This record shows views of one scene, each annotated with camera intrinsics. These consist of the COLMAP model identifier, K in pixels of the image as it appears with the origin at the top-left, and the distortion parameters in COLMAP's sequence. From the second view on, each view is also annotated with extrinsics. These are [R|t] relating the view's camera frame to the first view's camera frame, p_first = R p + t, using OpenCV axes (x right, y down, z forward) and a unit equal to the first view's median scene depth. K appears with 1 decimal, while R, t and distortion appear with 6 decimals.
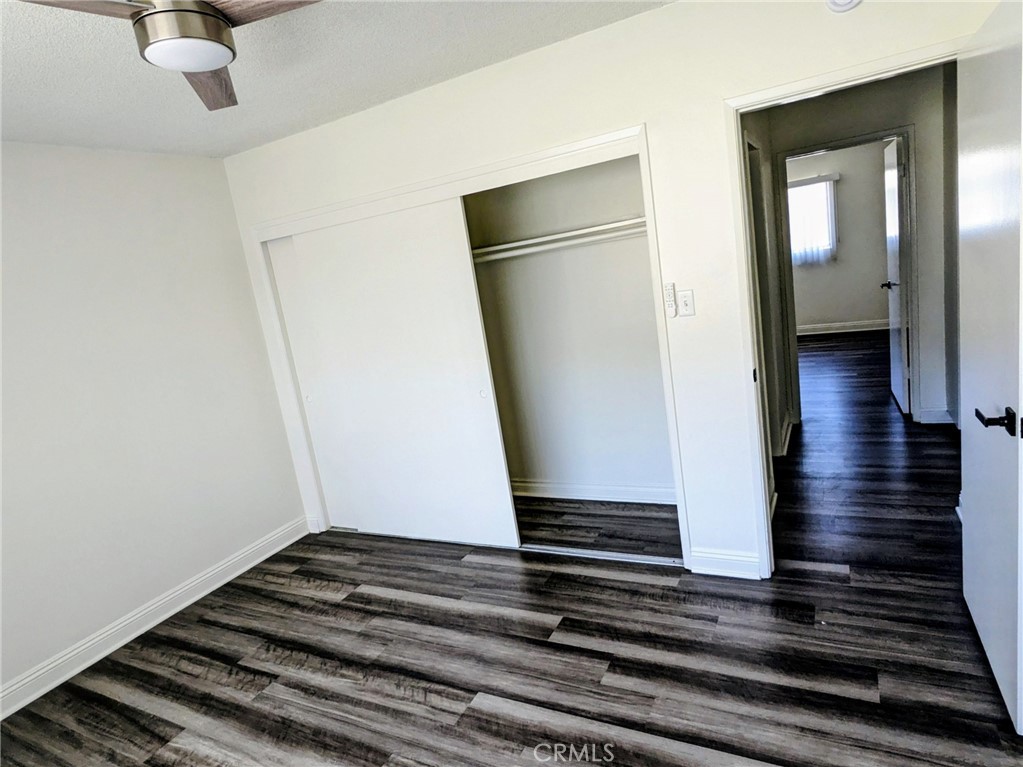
lens RADIAL K [[580.3, 0, 510.0], [0, 580.3, 381.7], [0, 0, 1]] dist [-0.005347, -0.001829]
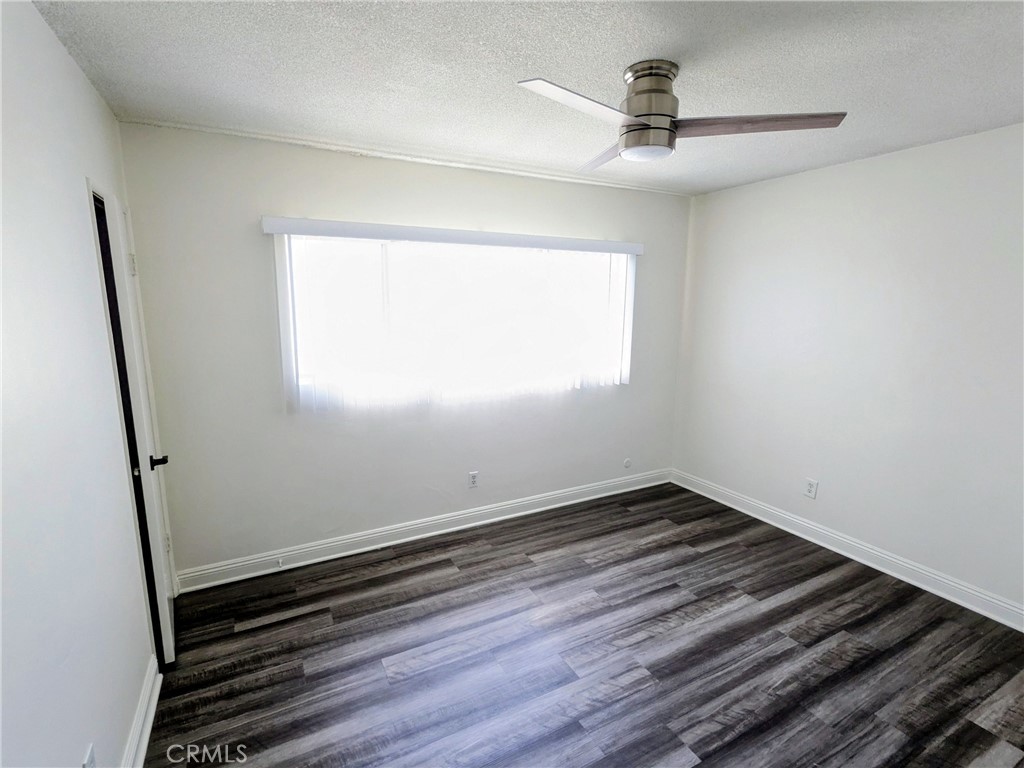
lens RADIAL K [[497.2, 0, 510.7], [0, 497.2, 385.1], [0, 0, 1]] dist [-0.000069, 0.000508]
pose [[-0.553902, 0.288370, -0.781048, 0.489546], [-0.082422, 0.914503, 0.396094, -0.262004], [0.828492, 0.283773, -0.482777, 0.841284]]
